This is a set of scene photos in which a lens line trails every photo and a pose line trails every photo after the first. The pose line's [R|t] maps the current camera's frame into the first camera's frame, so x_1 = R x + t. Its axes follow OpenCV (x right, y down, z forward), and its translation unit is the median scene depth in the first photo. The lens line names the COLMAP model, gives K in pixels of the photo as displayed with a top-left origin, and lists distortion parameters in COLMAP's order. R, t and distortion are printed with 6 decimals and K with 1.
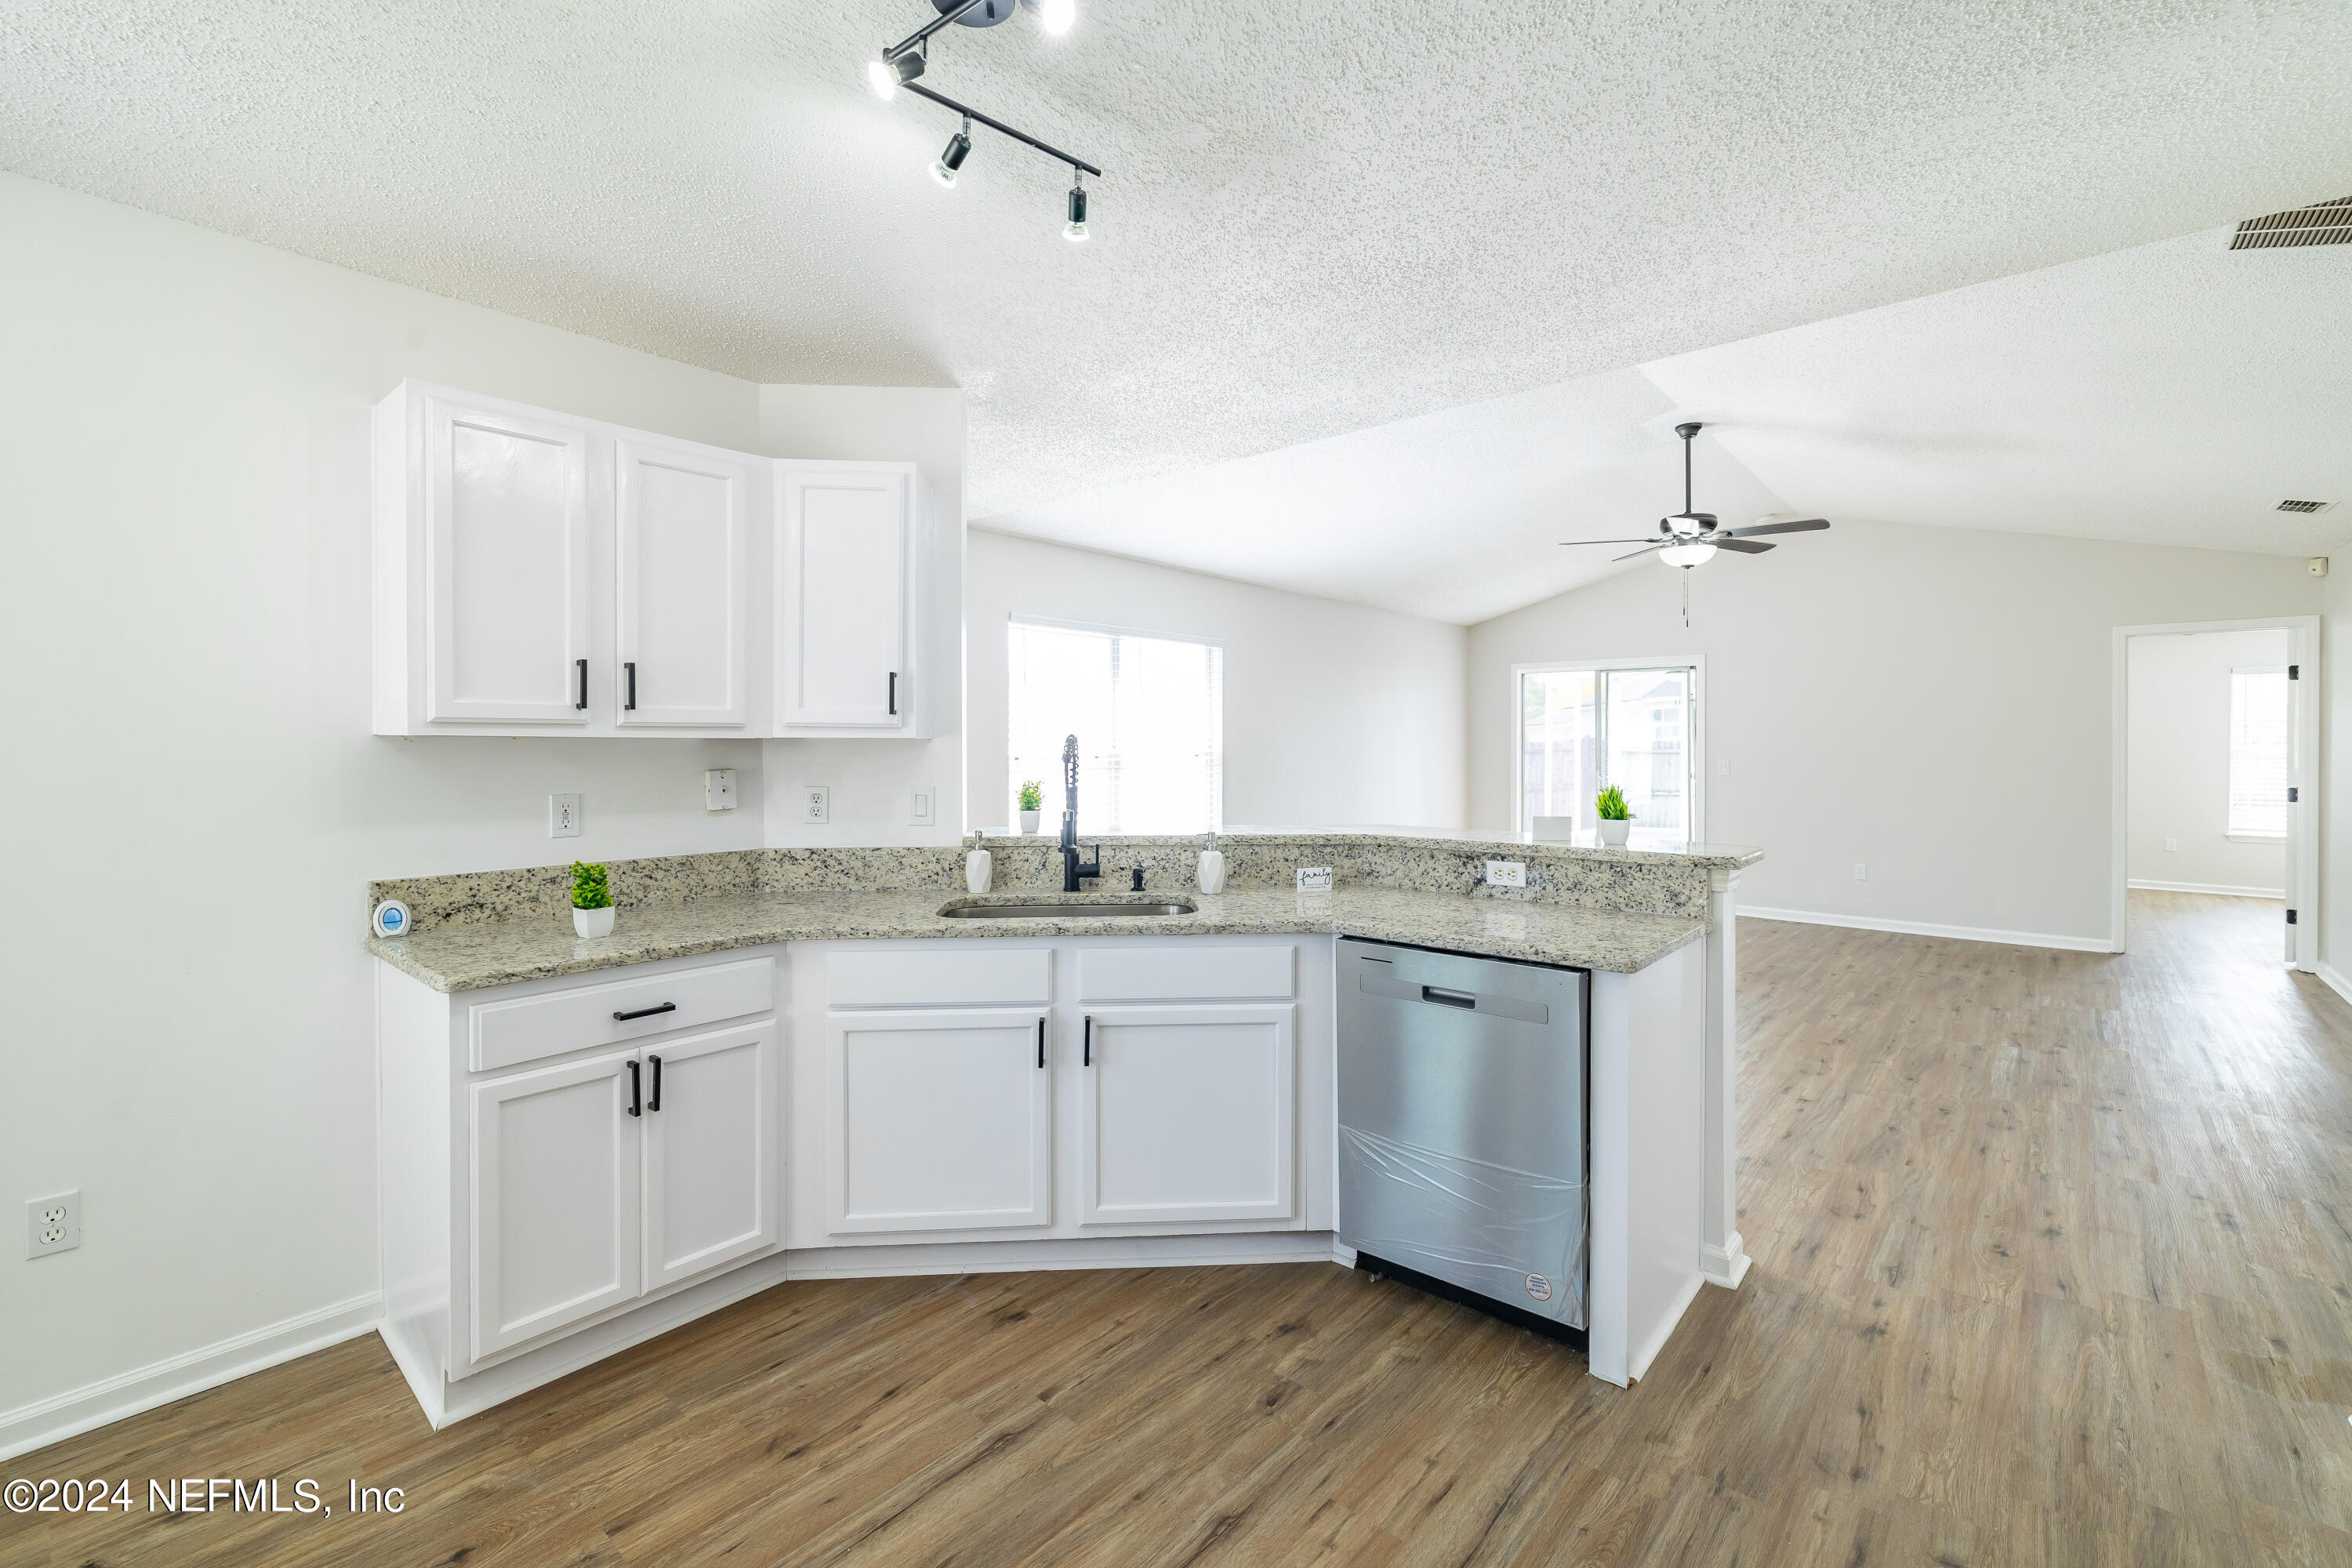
lens RADIAL K [[1022.5, 0, 1174.9], [0, 1022.5, 748.1], [0, 0, 1]] dist [0.007716, 0.000059]
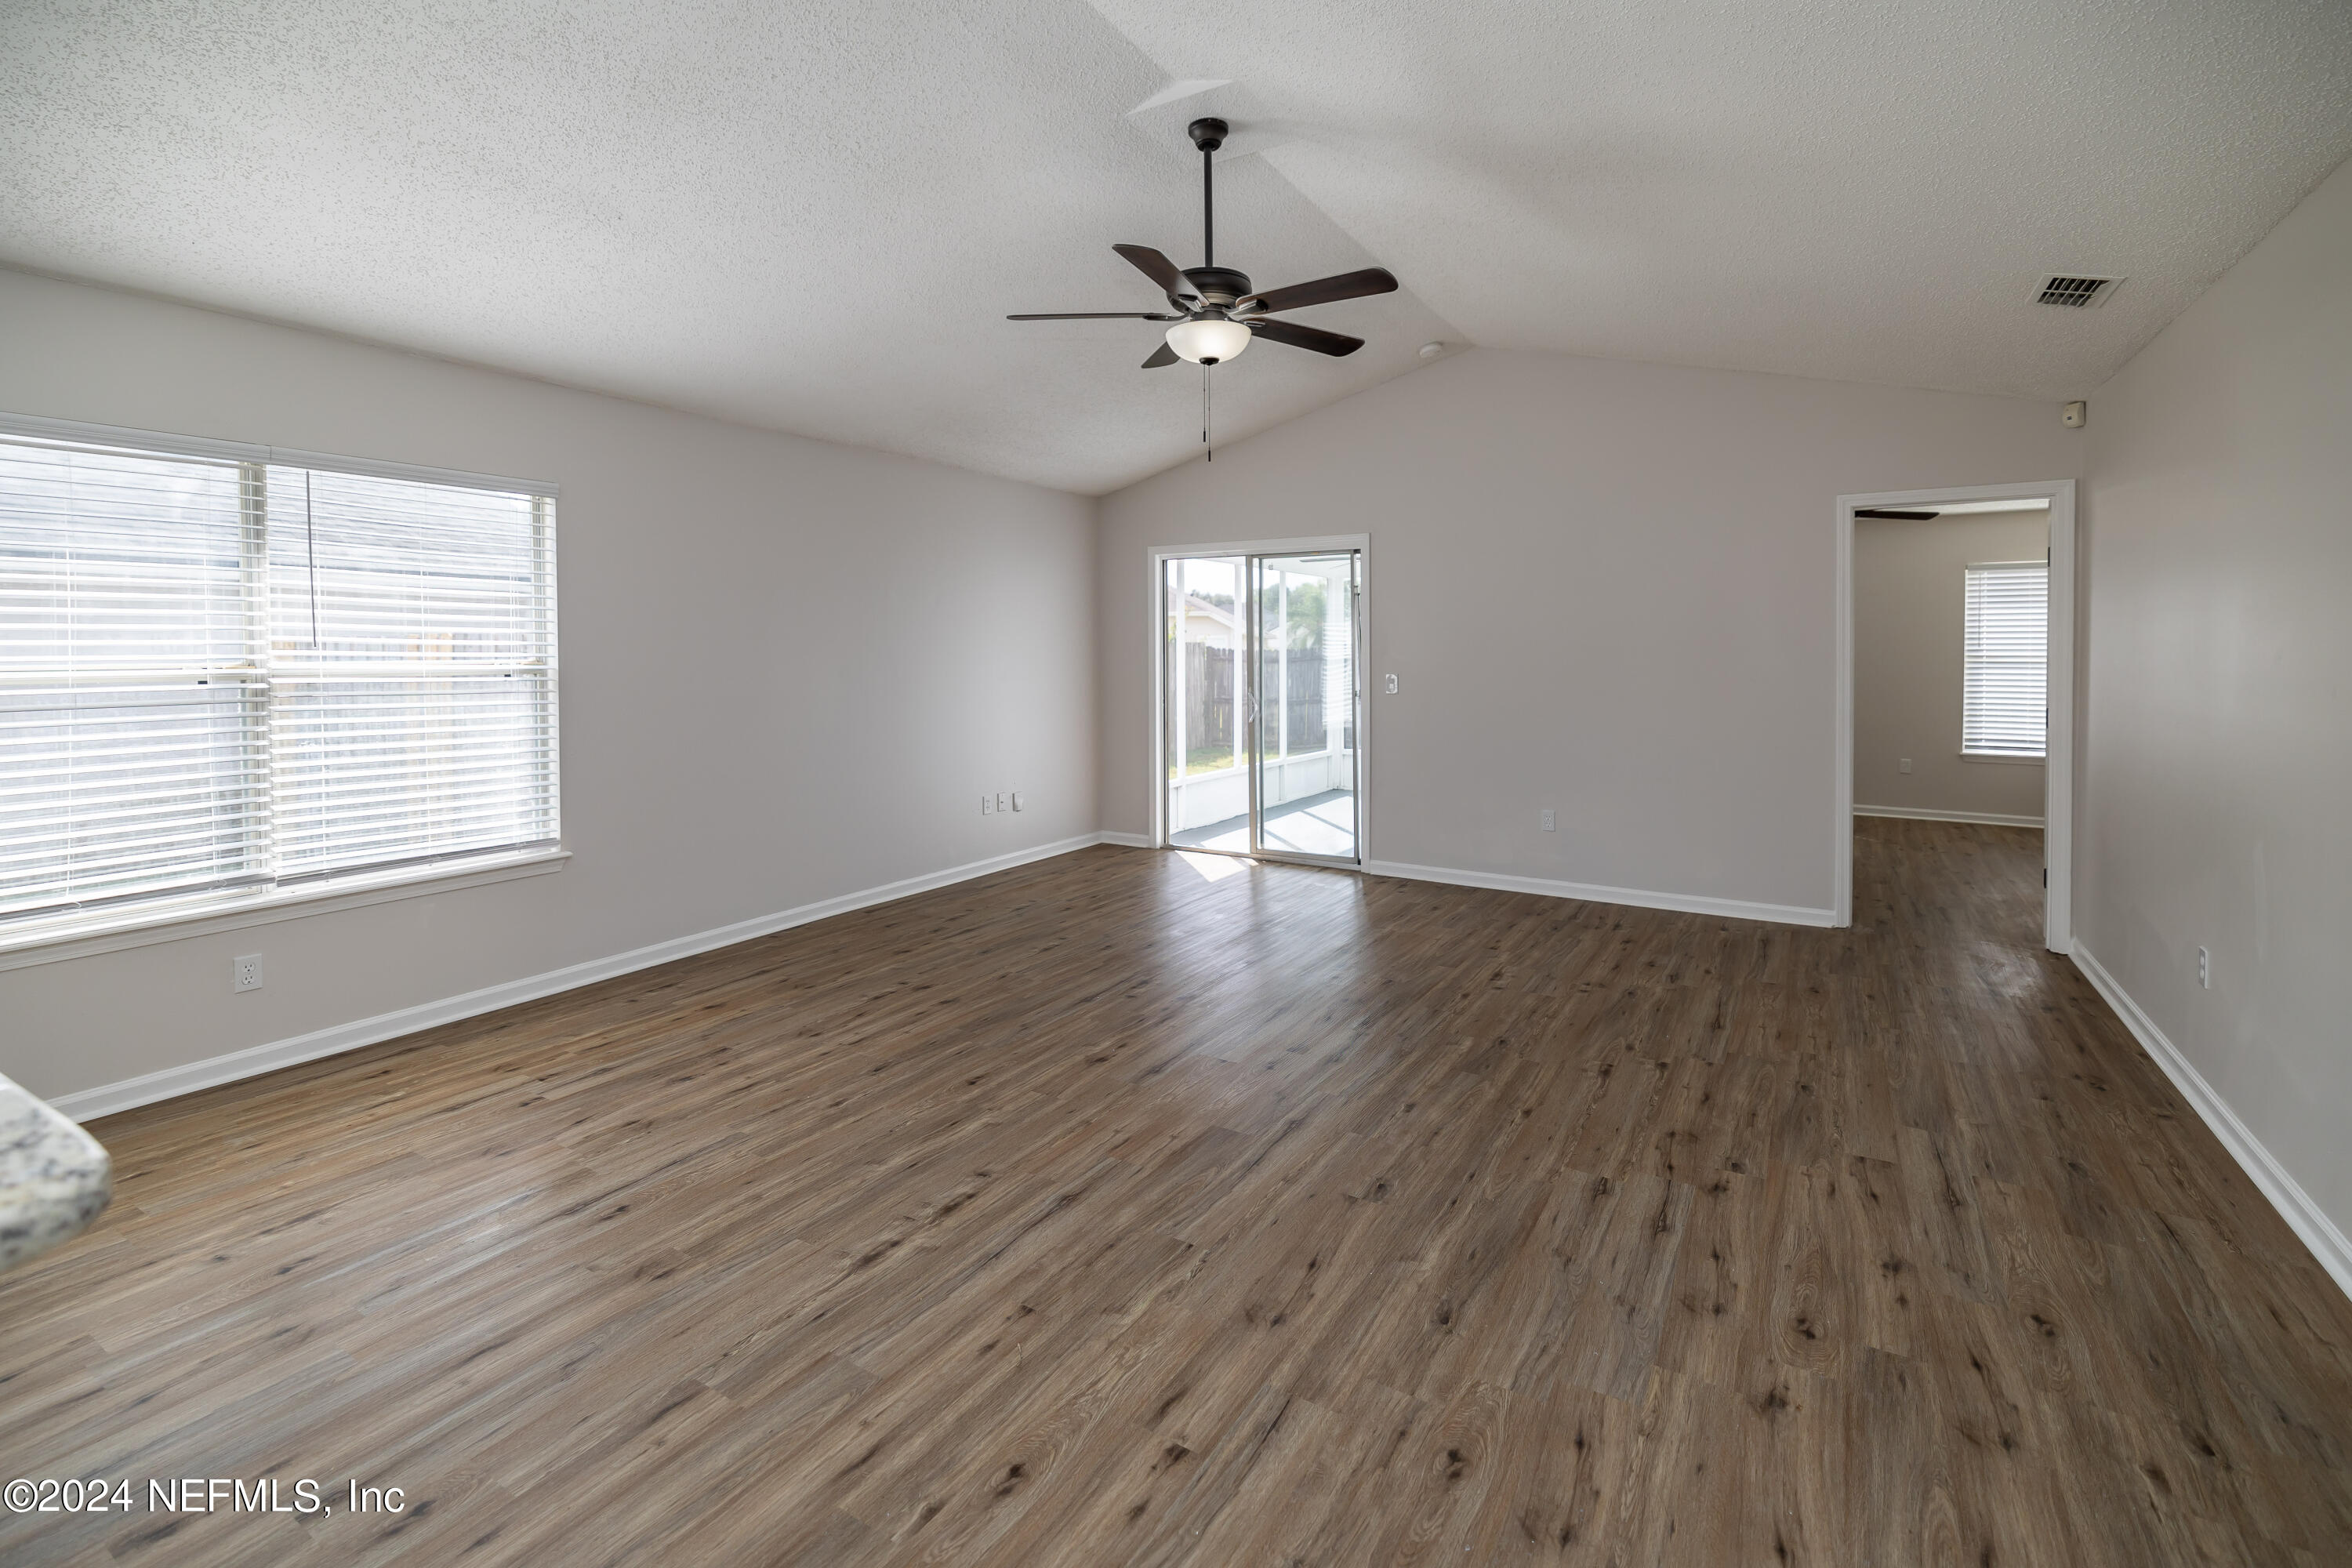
lens RADIAL K [[1049.4, 0, 1175.6], [0, 1049.4, 668.6], [0, 0, 1]] dist [0.002122, 0.000337]
pose [[0.987329, -0.005568, 0.158592, 0.380810], [0.003439, 0.999900, 0.013699, -0.004523], [-0.158652, -0.012980, 0.987249, 0.387946]]
